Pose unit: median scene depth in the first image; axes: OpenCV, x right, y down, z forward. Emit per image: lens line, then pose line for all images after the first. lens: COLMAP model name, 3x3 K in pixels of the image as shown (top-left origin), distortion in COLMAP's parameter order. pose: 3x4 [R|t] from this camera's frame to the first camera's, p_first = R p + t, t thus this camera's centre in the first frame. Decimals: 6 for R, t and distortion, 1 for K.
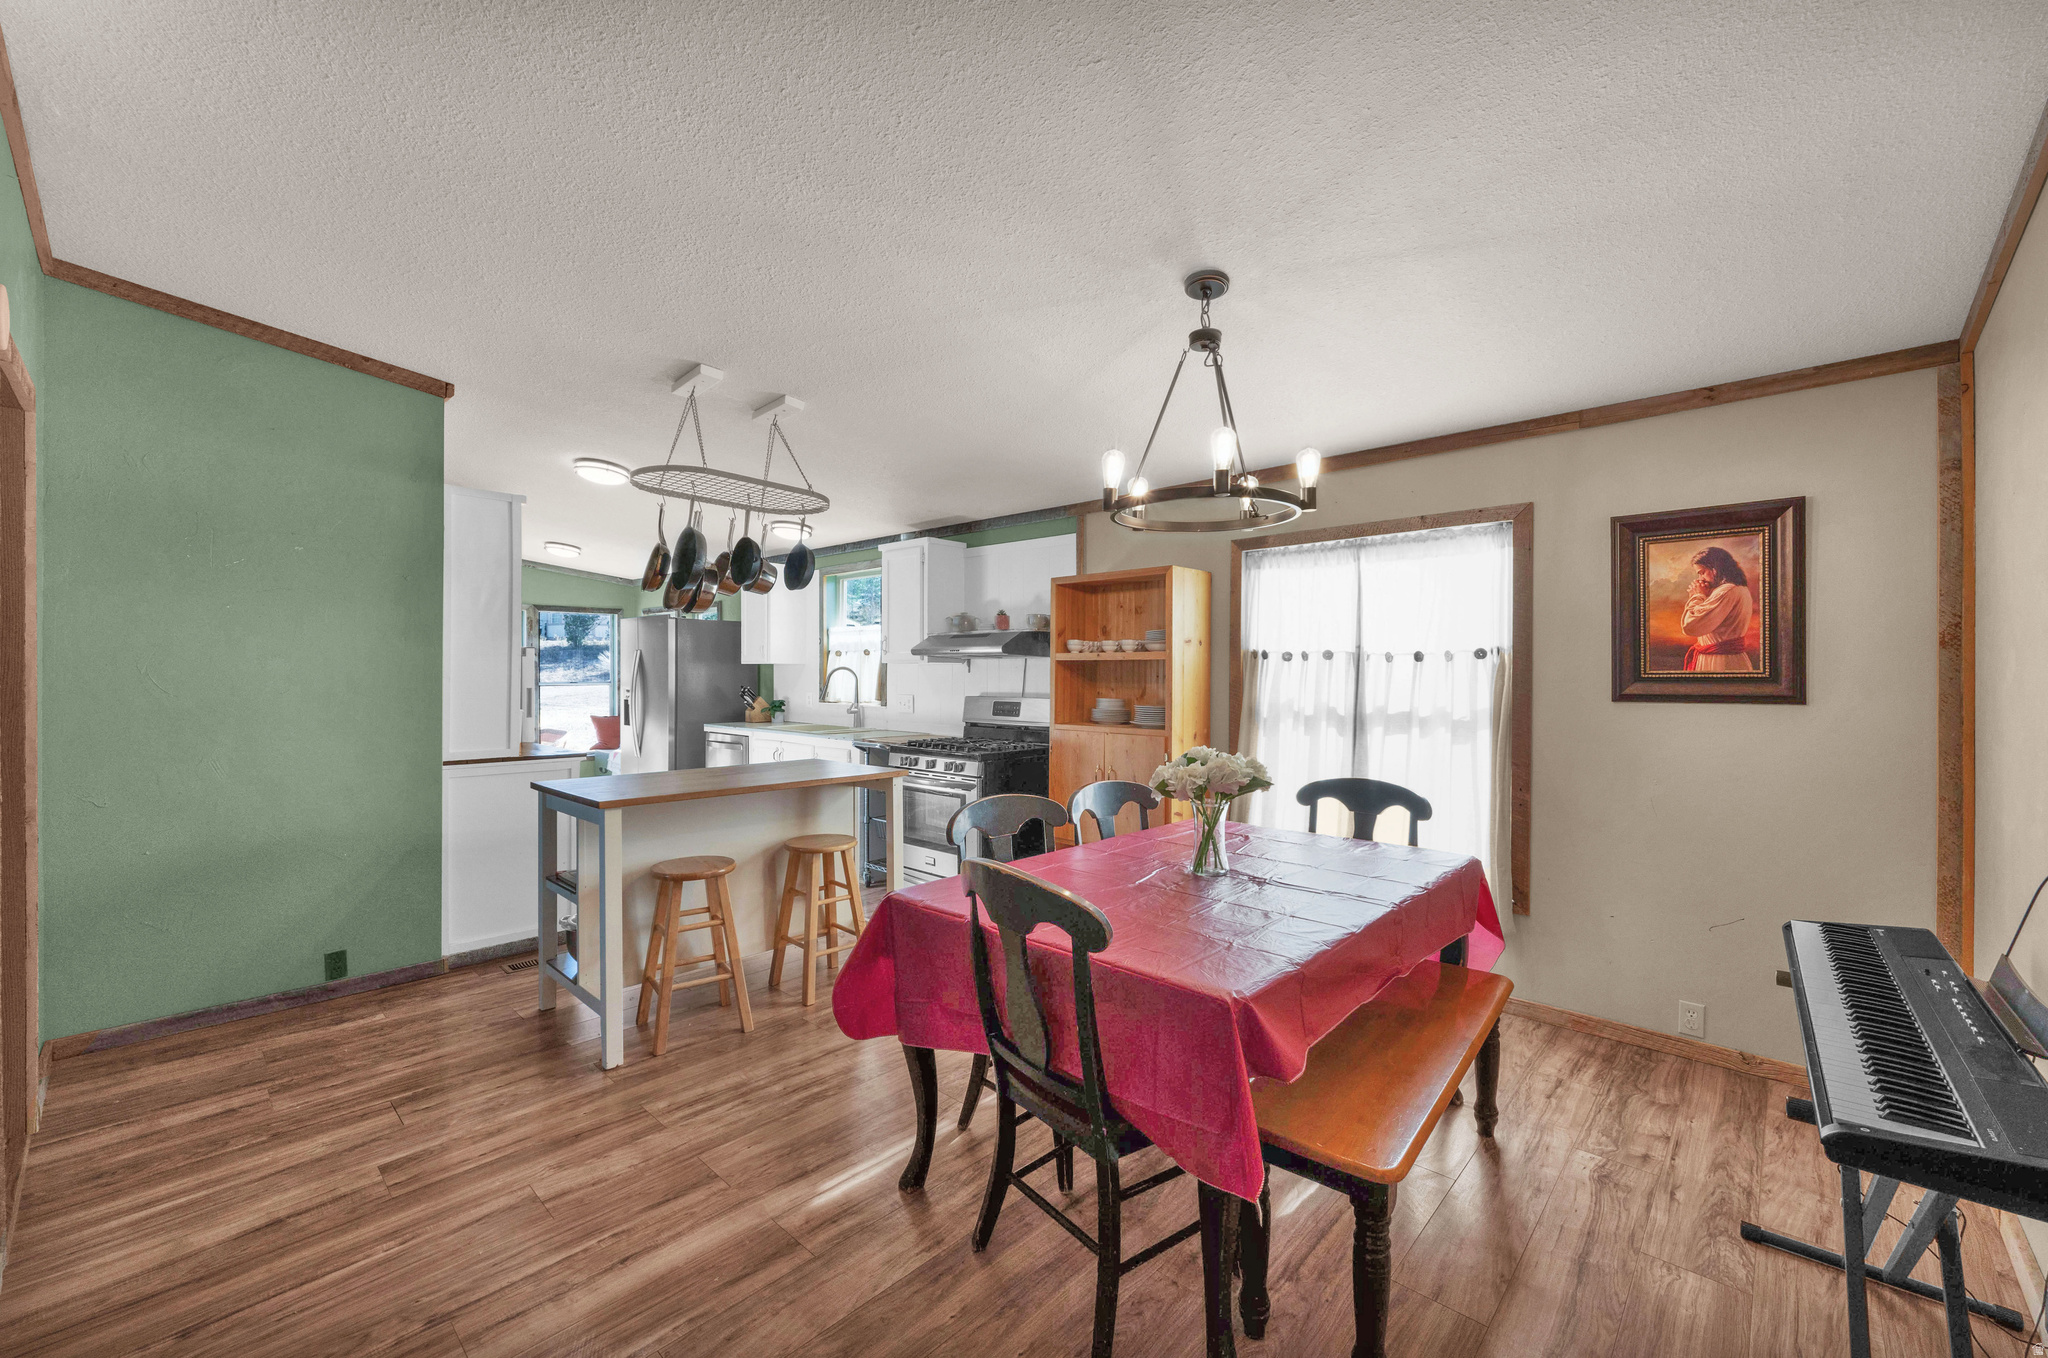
lens RADIAL K [[825.0, 0, 1043.0], [0, 825.0, 680.6], [0, 0, 1]] dist [0.009453, 0.000354]
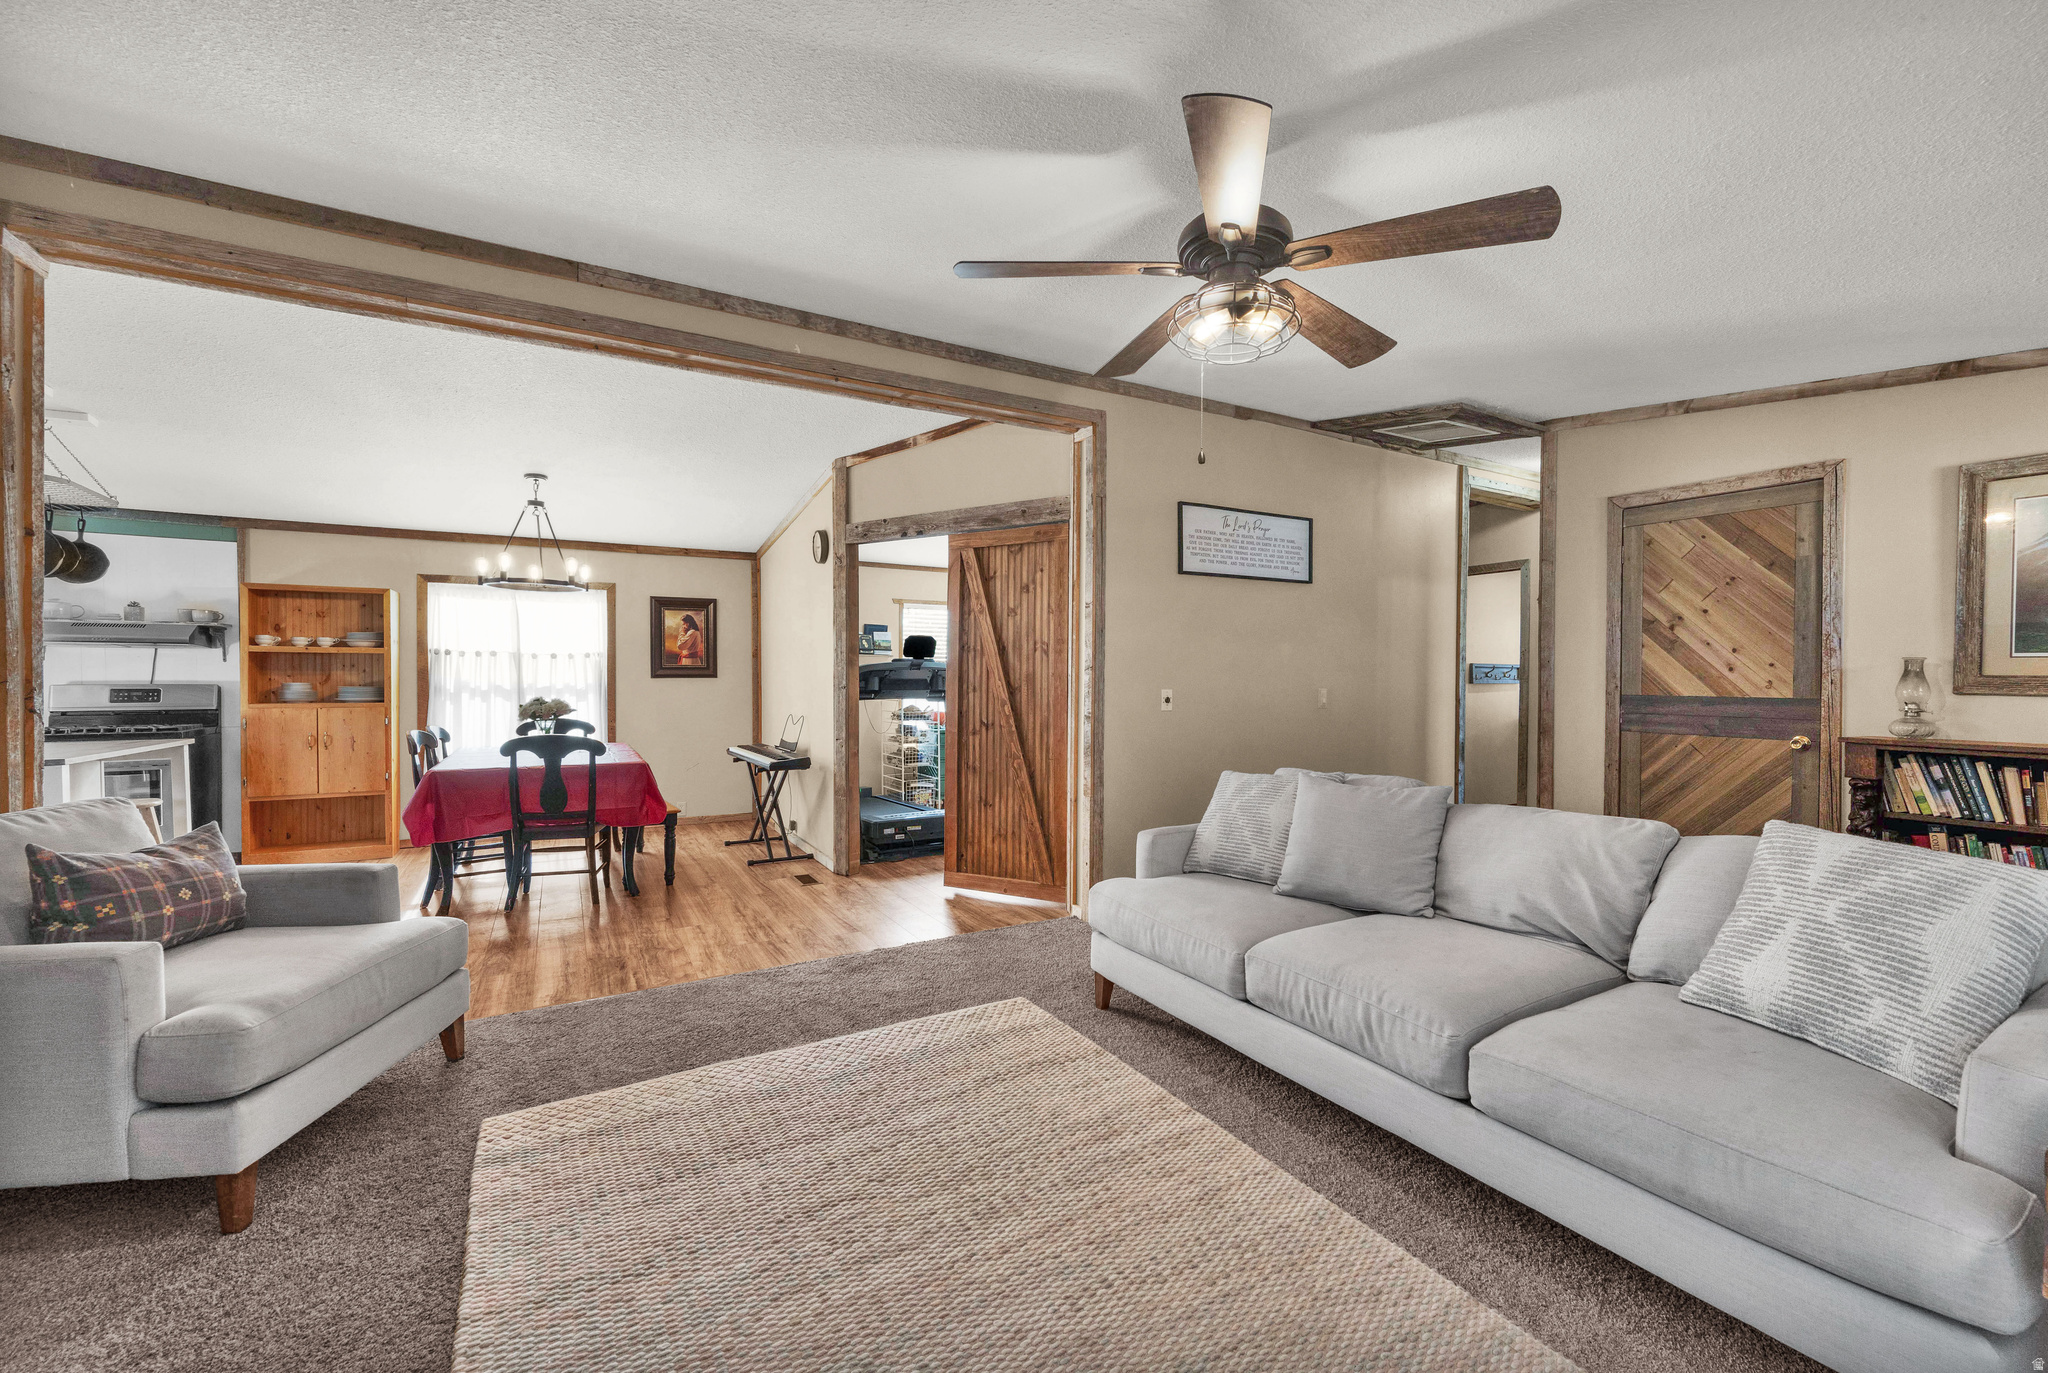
lens RADIAL K [[832.8, 0, 1031.5], [0, 832.8, 675.6], [0, 0, 1]] dist [0.001549, 0.000002]
pose [[0.308432, 0.000199, 0.951246, -0.778390], [0.005905, 0.999980, -0.002124, 0.020099], [-0.951228, 0.006273, 0.308424, -0.461410]]
